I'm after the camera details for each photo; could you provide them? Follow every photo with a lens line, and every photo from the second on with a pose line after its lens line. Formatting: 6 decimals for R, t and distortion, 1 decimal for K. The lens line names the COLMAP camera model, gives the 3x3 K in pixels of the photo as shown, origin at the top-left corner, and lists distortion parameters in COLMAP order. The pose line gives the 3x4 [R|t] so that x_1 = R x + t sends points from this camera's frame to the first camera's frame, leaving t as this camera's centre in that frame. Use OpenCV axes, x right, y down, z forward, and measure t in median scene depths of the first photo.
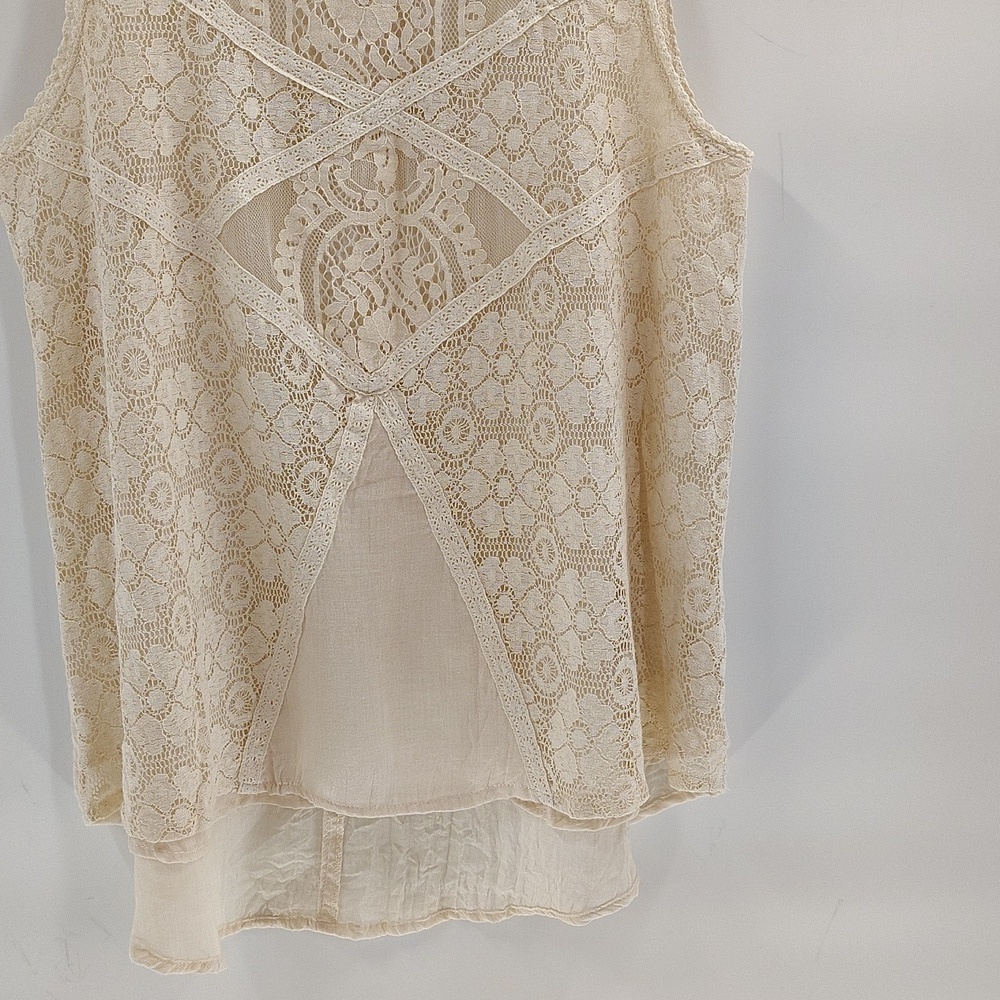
lens RADIAL K [[1633.0, 0, 500.6], [0, 1633.0, 501.0], [0, 0, 1]] dist [0.002318, 0.000000]
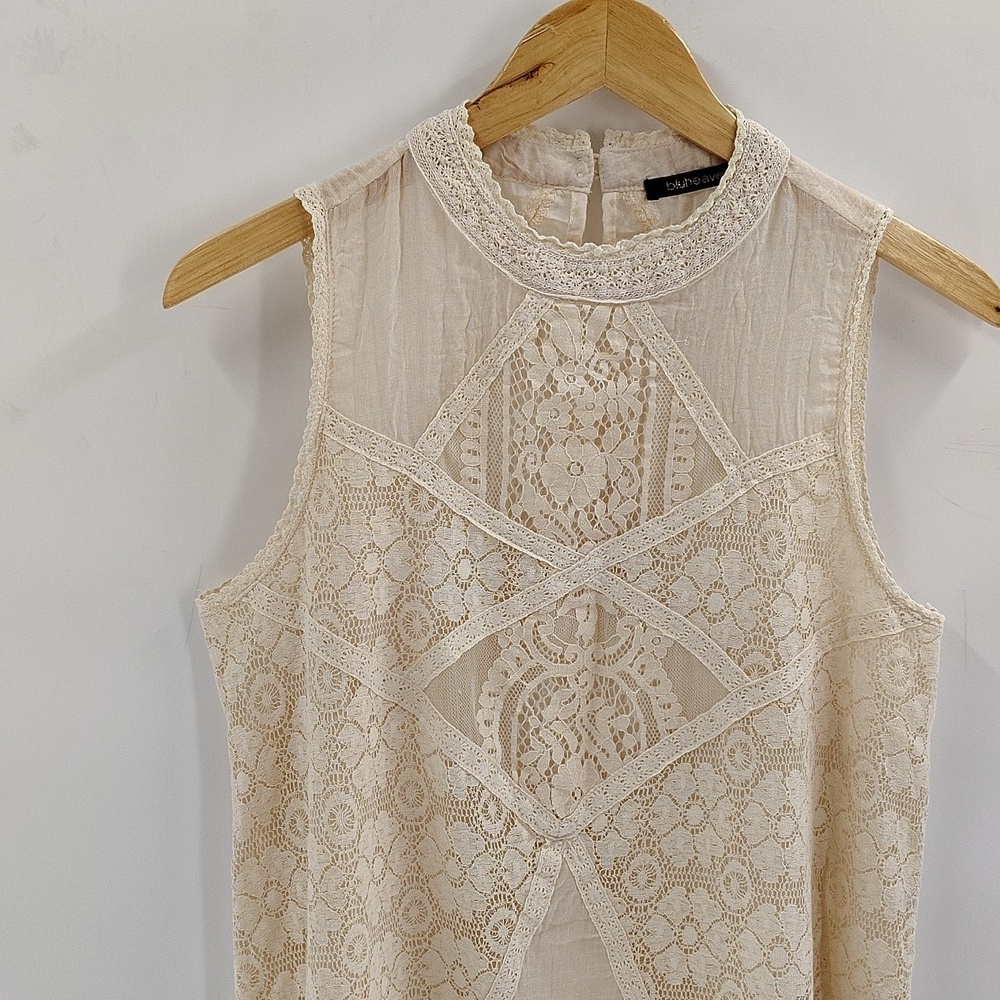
lens RADIAL K [[1633.0, 0, 502.4], [0, 1633.0, 500.9], [0, 0, 1]] dist [0.002318, 0.000000]
pose [[0.999551, 0.028076, -0.010469, -0.114677], [-0.029241, 0.990270, -0.136052, -0.138862], [0.006547, 0.136297, 0.990646, -0.027370]]
